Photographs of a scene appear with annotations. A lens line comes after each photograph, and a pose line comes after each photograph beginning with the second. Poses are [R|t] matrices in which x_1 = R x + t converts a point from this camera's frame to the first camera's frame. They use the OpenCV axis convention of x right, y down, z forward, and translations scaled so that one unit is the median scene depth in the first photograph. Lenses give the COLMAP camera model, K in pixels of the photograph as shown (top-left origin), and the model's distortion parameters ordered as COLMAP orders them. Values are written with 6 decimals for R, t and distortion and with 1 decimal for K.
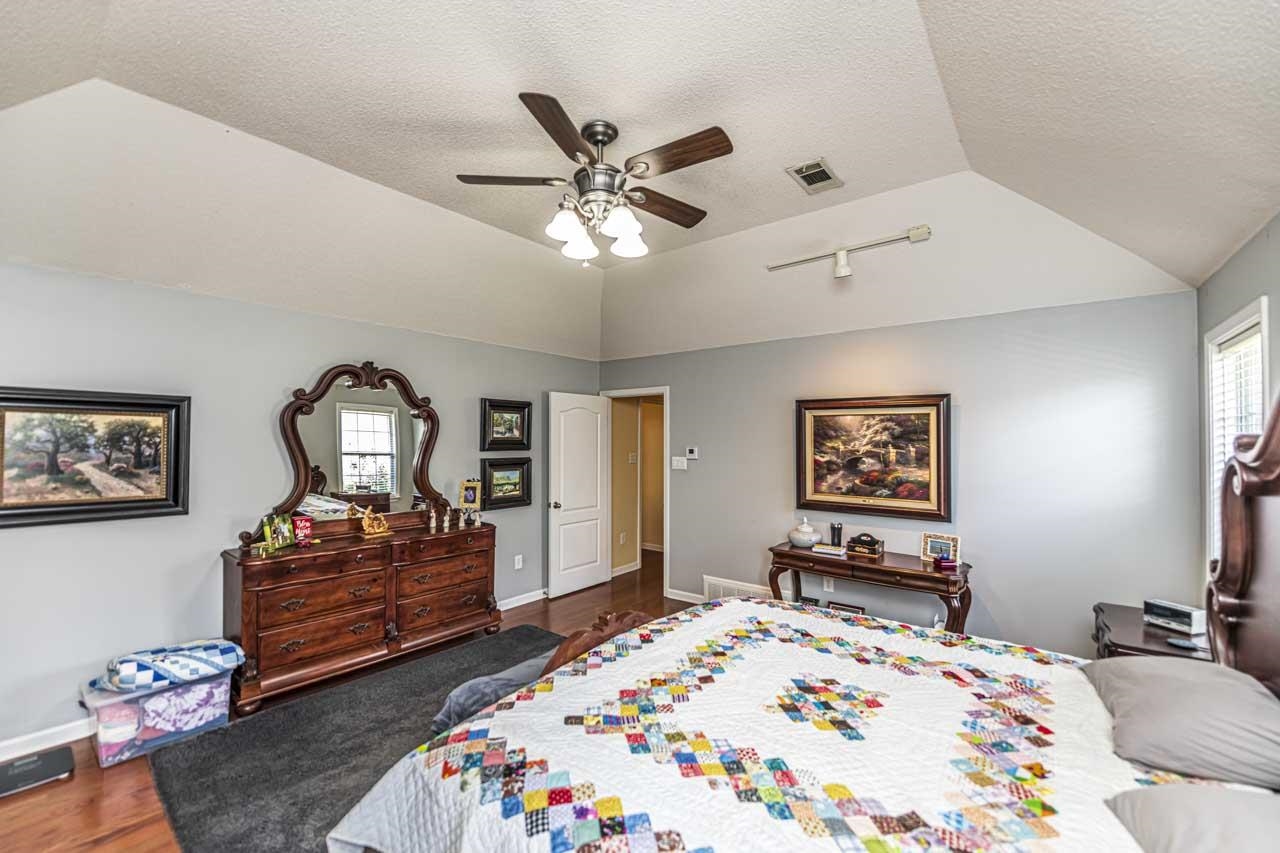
lens RADIAL K [[514.2, 0, 639.8], [0, 514.2, 431.8], [0, 0, 1]] dist [-0.017337, -0.000309]
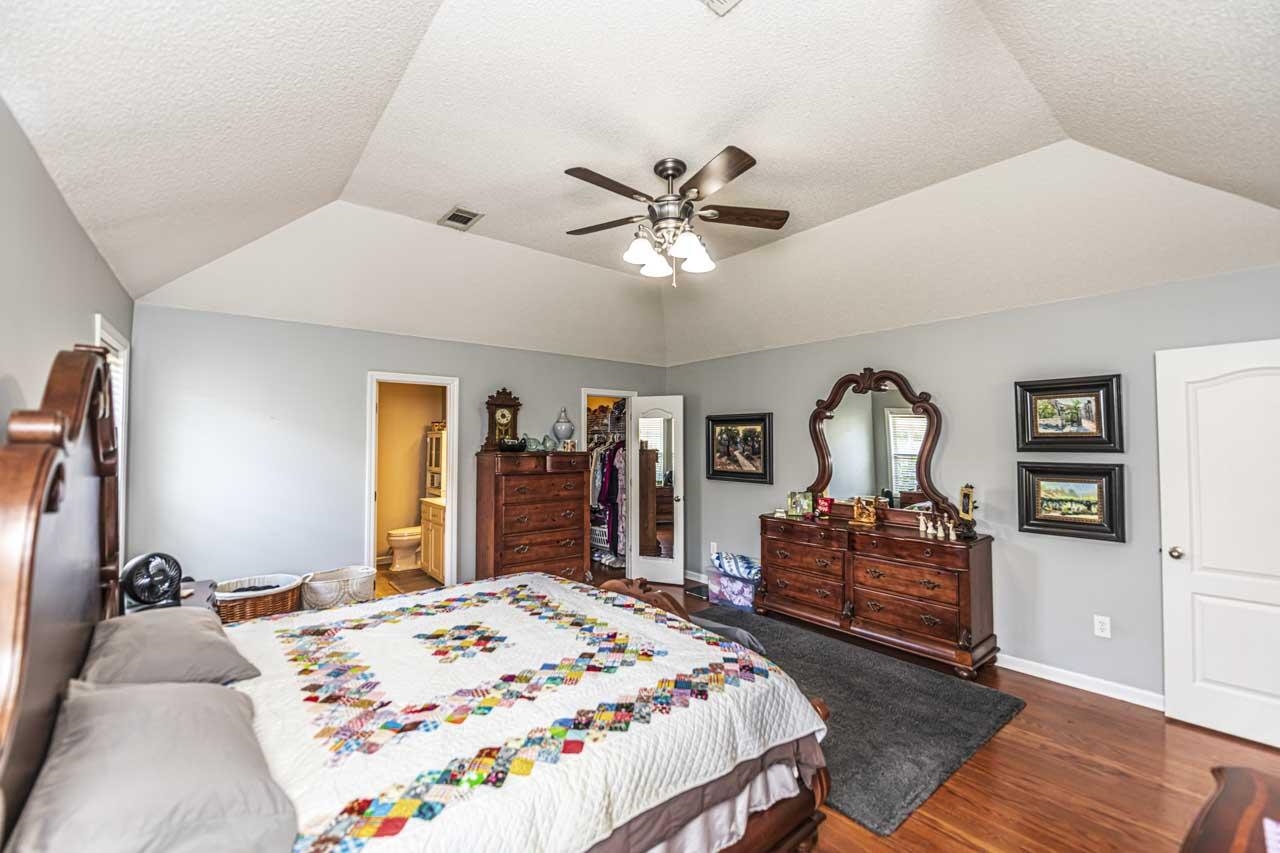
lens RADIAL K [[523.9, 0, 639.8], [0, 523.9, 421.0], [0, 0, 1]] dist [-0.013989, -0.000275]
pose [[-0.208949, -0.041748, -0.977035, 1.152222], [0.015269, 0.998827, -0.045945, 0.039070], [0.977807, -0.024519, -0.208067, 1.261894]]
